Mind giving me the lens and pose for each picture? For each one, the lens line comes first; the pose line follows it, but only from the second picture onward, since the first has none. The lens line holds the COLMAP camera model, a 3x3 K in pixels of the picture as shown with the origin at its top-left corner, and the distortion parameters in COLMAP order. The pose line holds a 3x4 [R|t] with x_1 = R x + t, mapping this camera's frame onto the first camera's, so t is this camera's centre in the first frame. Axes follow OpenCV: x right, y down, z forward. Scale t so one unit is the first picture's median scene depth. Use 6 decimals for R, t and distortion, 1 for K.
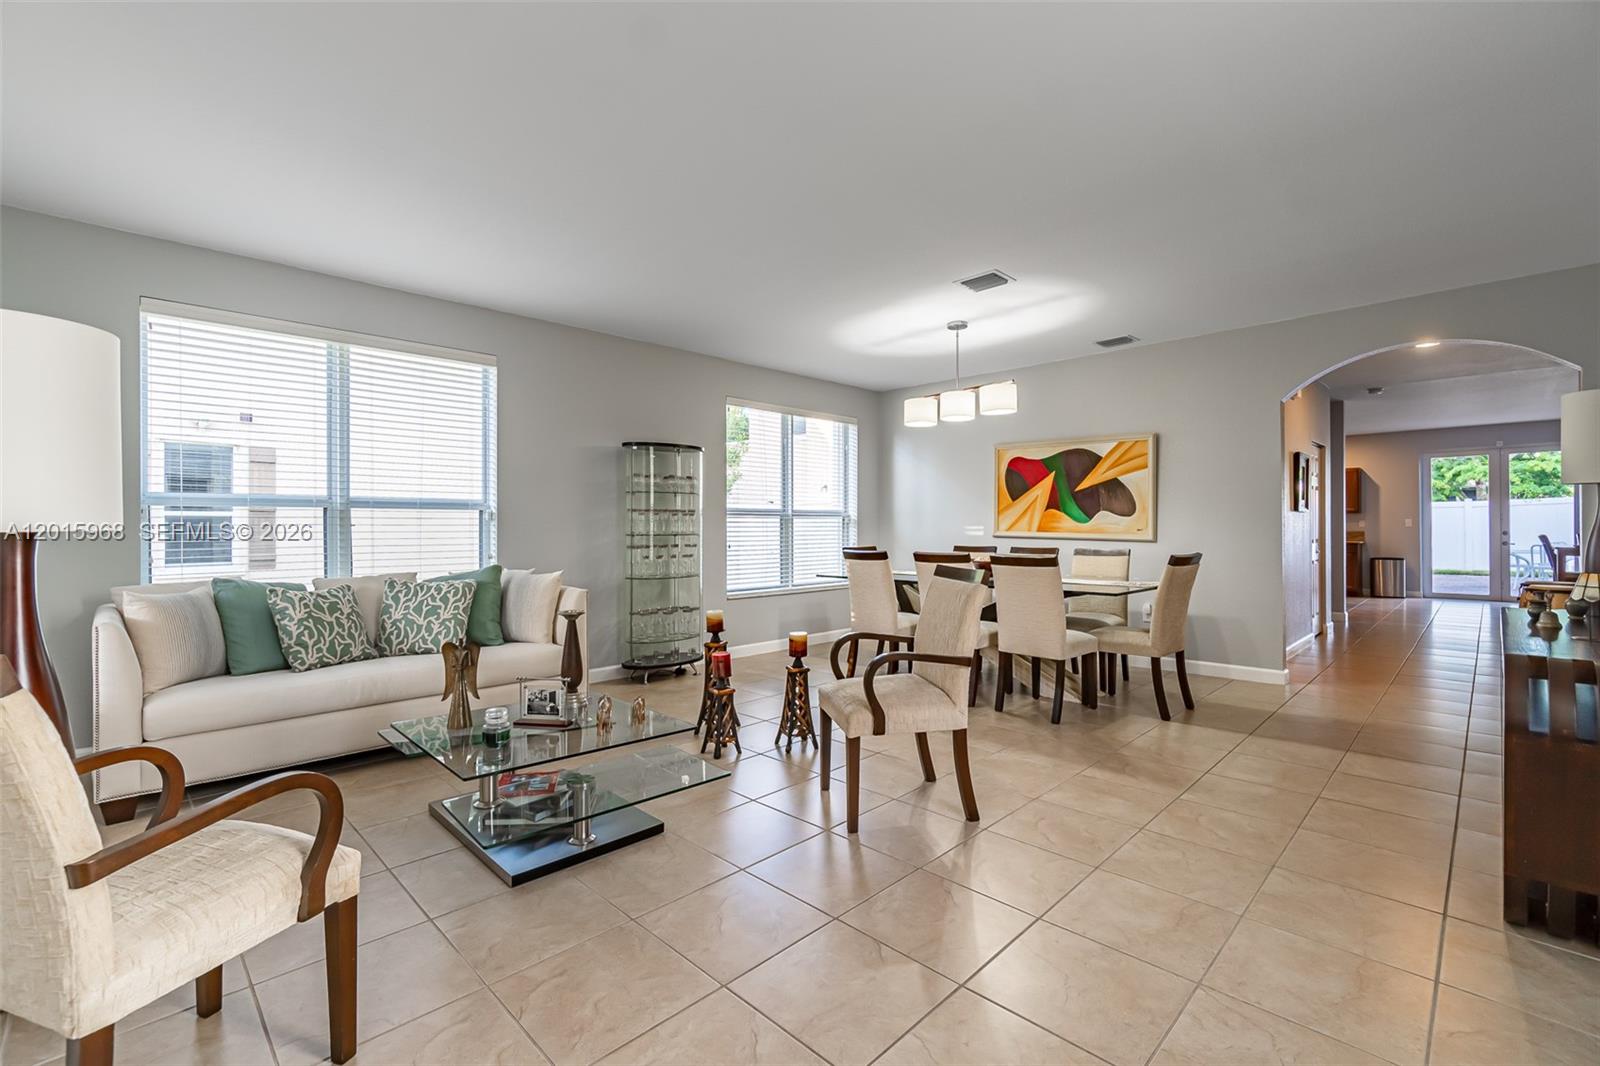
lens RADIAL K [[724.9, 0, 789.1], [0, 724.9, 519.7], [0, 0, 1]] dist [0.000878, 0.000148]
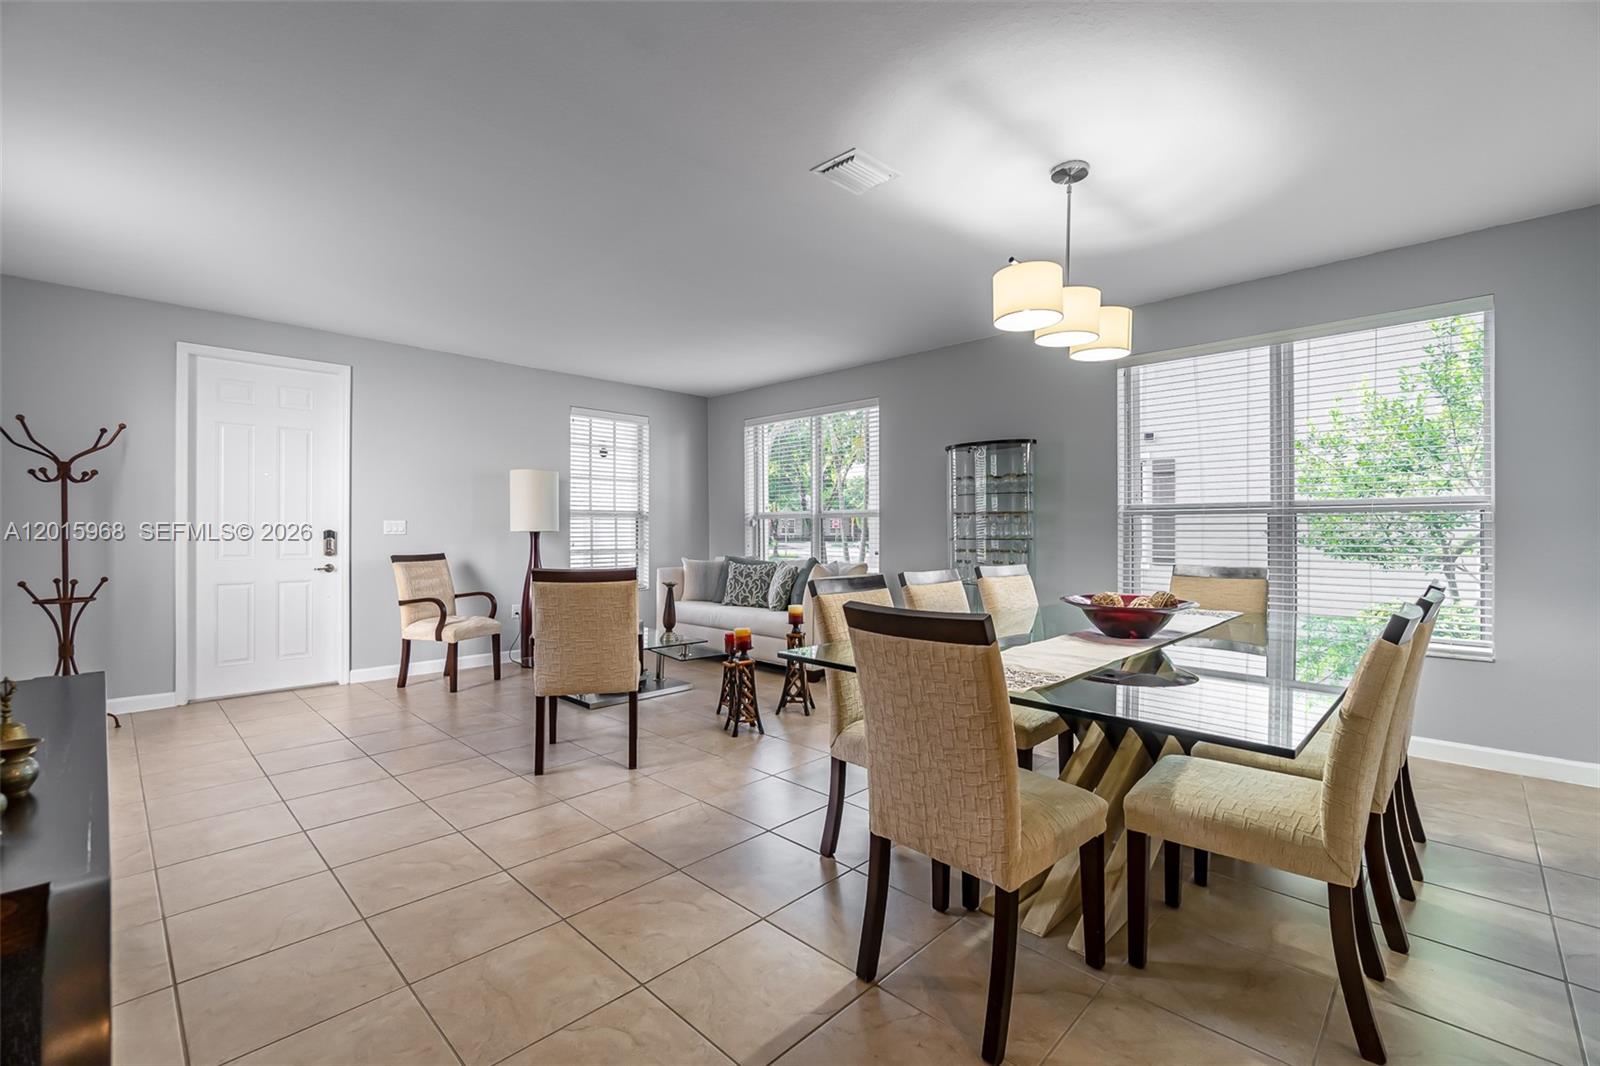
lens RADIAL K [[724.9, 0, 789.1], [0, 724.9, 519.7], [0, 0, 1]] dist [0.000878, 0.000148]
pose [[-0.034958, -0.005849, -0.999372, 0.881327], [0.011773, 0.999911, -0.006264, -0.000820], [0.999319, -0.011984, -0.034886, 0.888570]]
